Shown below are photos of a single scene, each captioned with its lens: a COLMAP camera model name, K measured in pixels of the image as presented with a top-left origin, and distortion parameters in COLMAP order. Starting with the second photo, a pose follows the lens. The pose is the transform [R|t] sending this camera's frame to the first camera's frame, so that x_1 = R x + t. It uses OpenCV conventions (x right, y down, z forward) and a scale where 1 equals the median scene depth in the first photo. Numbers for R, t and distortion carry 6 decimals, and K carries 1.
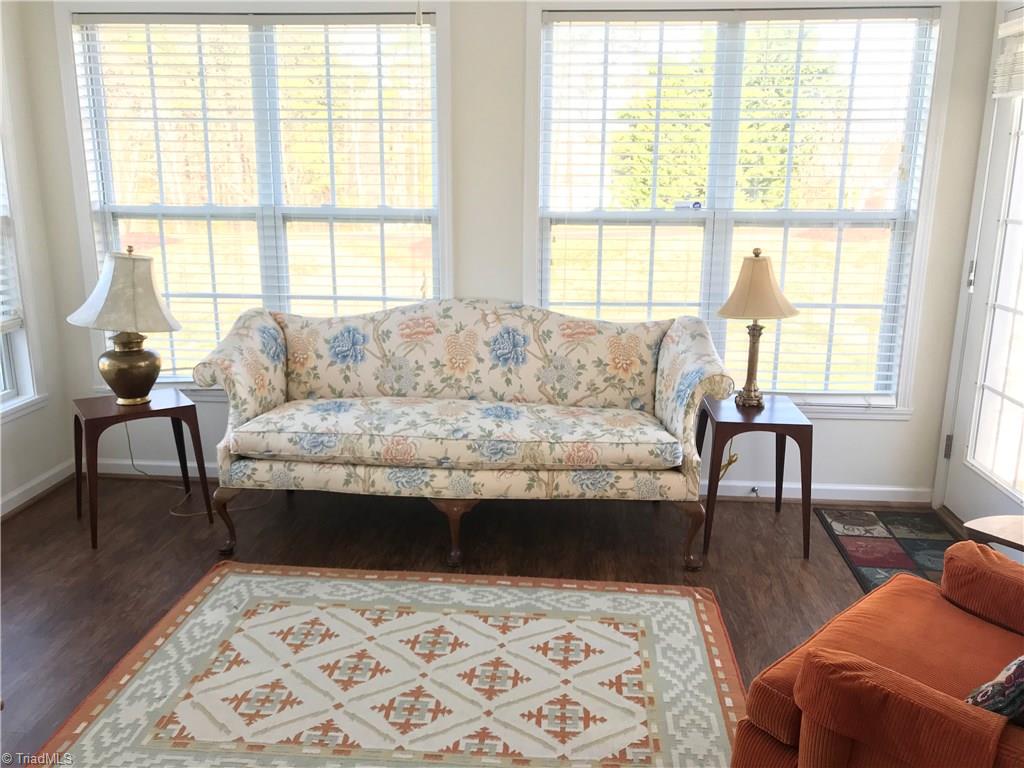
lens RADIAL K [[836.0, 0, 501.9], [0, 836.0, 380.7], [0, 0, 1]] dist [0.039080, -0.024567]
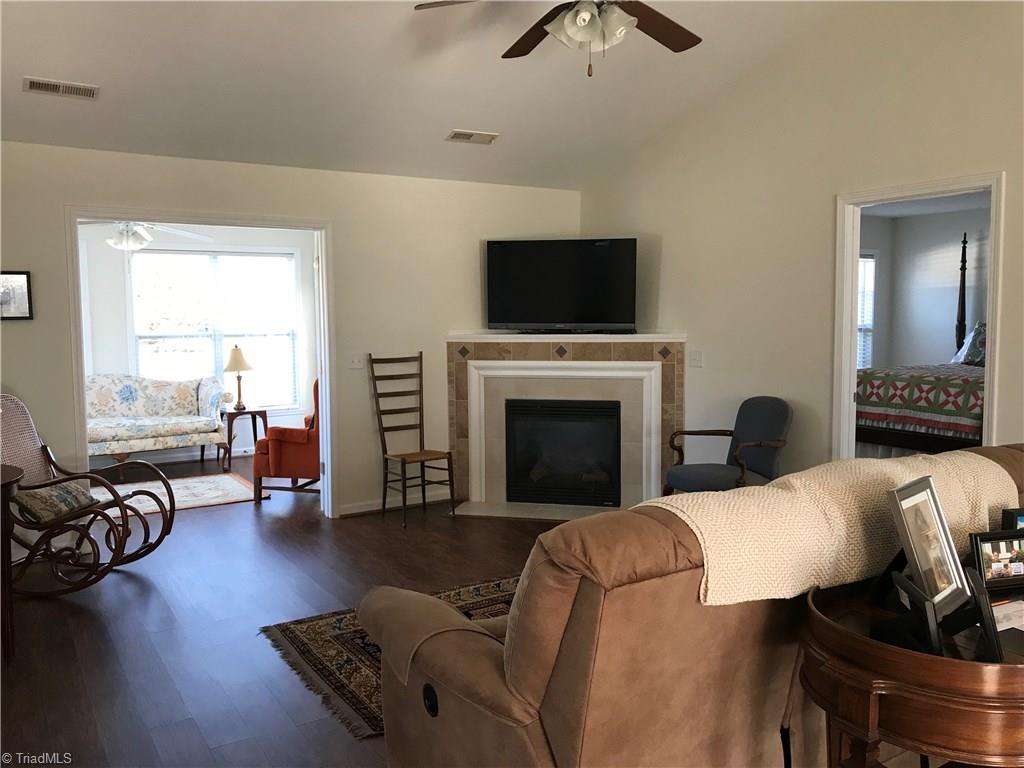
lens RADIAL K [[836.0, 0, 502.4], [0, 836.0, 384.6], [0, 0, 1]] dist [0.039080, -0.024567]
pose [[0.804240, -0.065216, 0.590716, -0.509662], [0.152560, 0.983309, -0.099146, 0.307823], [-0.574390, 0.169856, 0.800765, -1.352188]]
